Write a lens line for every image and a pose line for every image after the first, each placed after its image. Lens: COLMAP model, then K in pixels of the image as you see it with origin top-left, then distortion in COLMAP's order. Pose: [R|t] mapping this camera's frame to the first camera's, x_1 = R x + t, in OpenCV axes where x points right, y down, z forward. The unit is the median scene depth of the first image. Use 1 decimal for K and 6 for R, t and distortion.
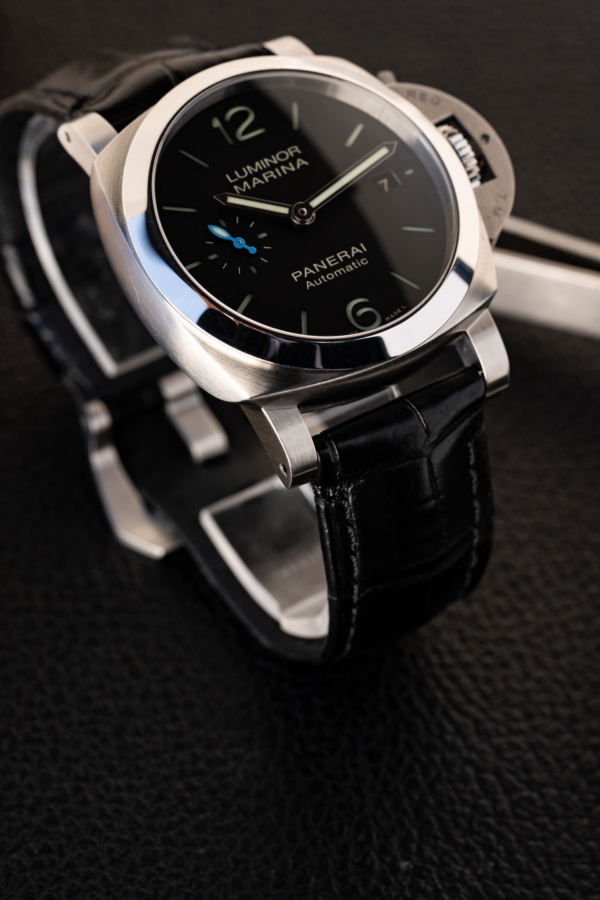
lens RADIAL K [[4086.3, 0, 300.0], [0, 4086.3, 450.0], [0, 0, 1]] dist [1.132213, -1.185844]
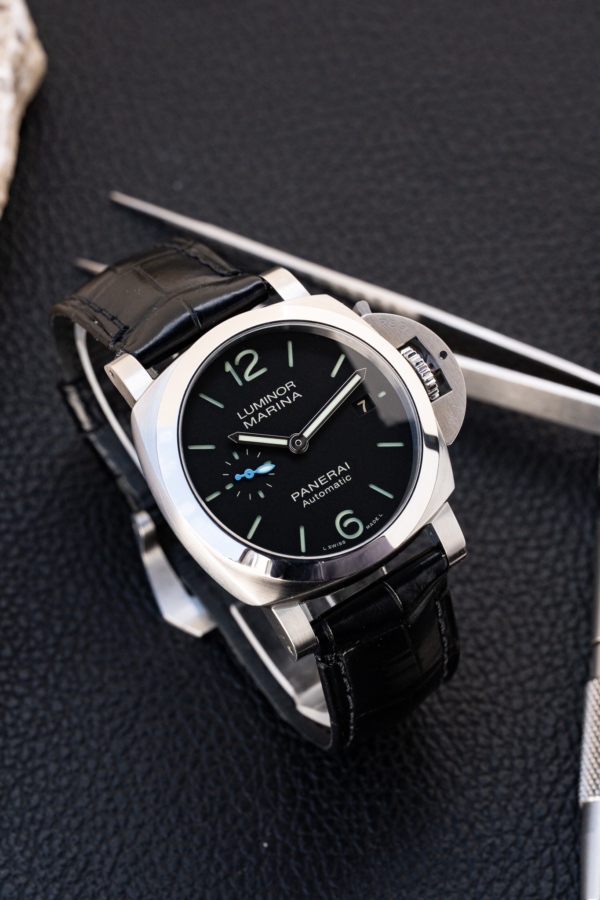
lens RADIAL K [[4086.3, 0, 300.0], [0, 4086.3, 450.0], [0, 0, 1]] dist [1.132213, -1.185844]
pose [[0.999094, -0.034695, -0.024660, 0.031909], [0.039508, 0.971454, 0.233917, -0.347758], [0.015840, -0.234679, 0.971944, -0.229176]]
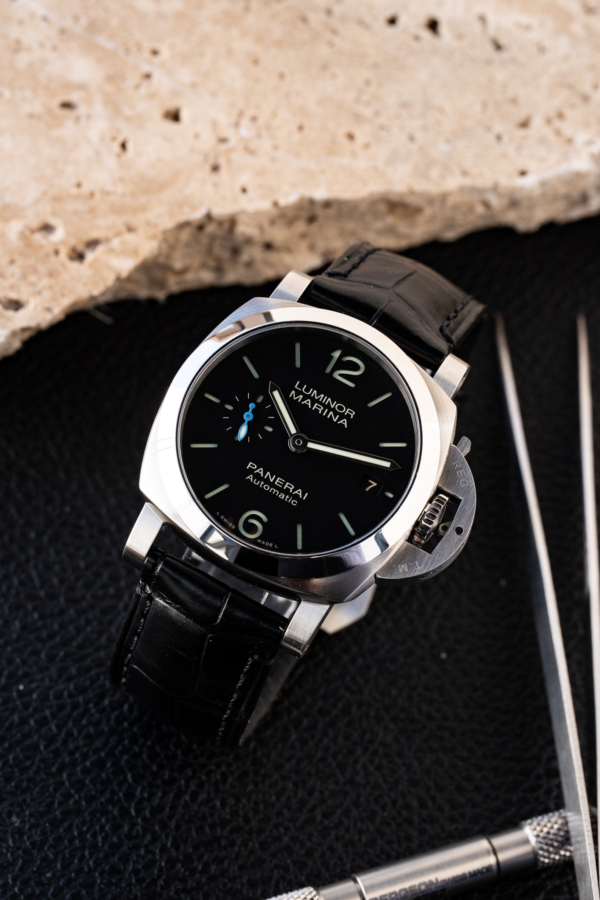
lens RADIAL K [[4086.3, 0, 300.0], [0, 4086.3, 450.0], [0, 0, 1]] dist [1.132213, -1.185844]
pose [[0.466187, 0.768206, -0.438782, 0.560190], [-0.726065, 0.615604, 0.306367, -0.445309], [0.505469, 0.175759, 0.844754, -0.085337]]
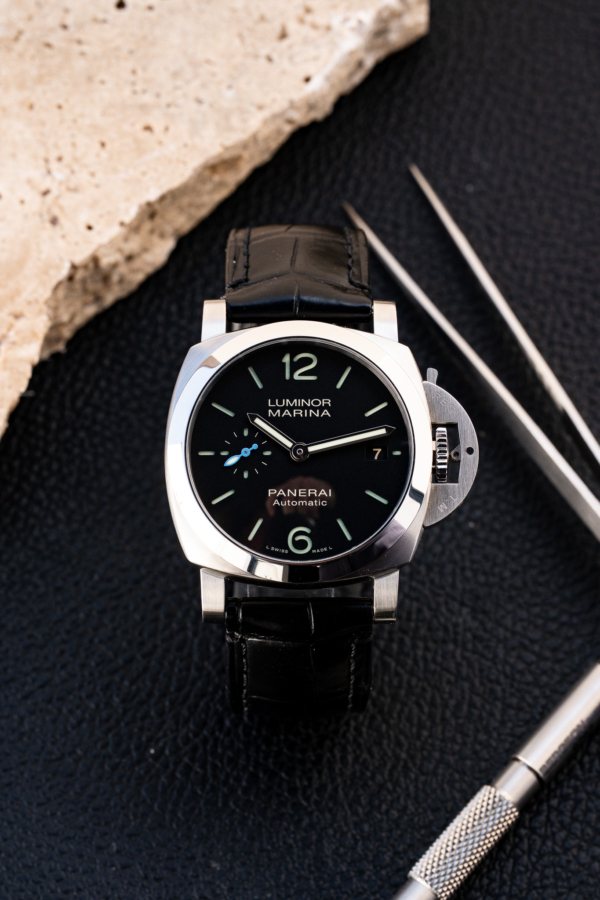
lens RADIAL K [[4086.3, 0, 300.0], [0, 4086.3, 450.0], [0, 0, 1]] dist [1.132213, -1.185844]
pose [[0.829107, 0.483404, -0.280896, 0.381527], [-0.378511, 0.855092, 0.354326, -0.538456], [0.411475, -0.187452, 0.891936, -0.222619]]
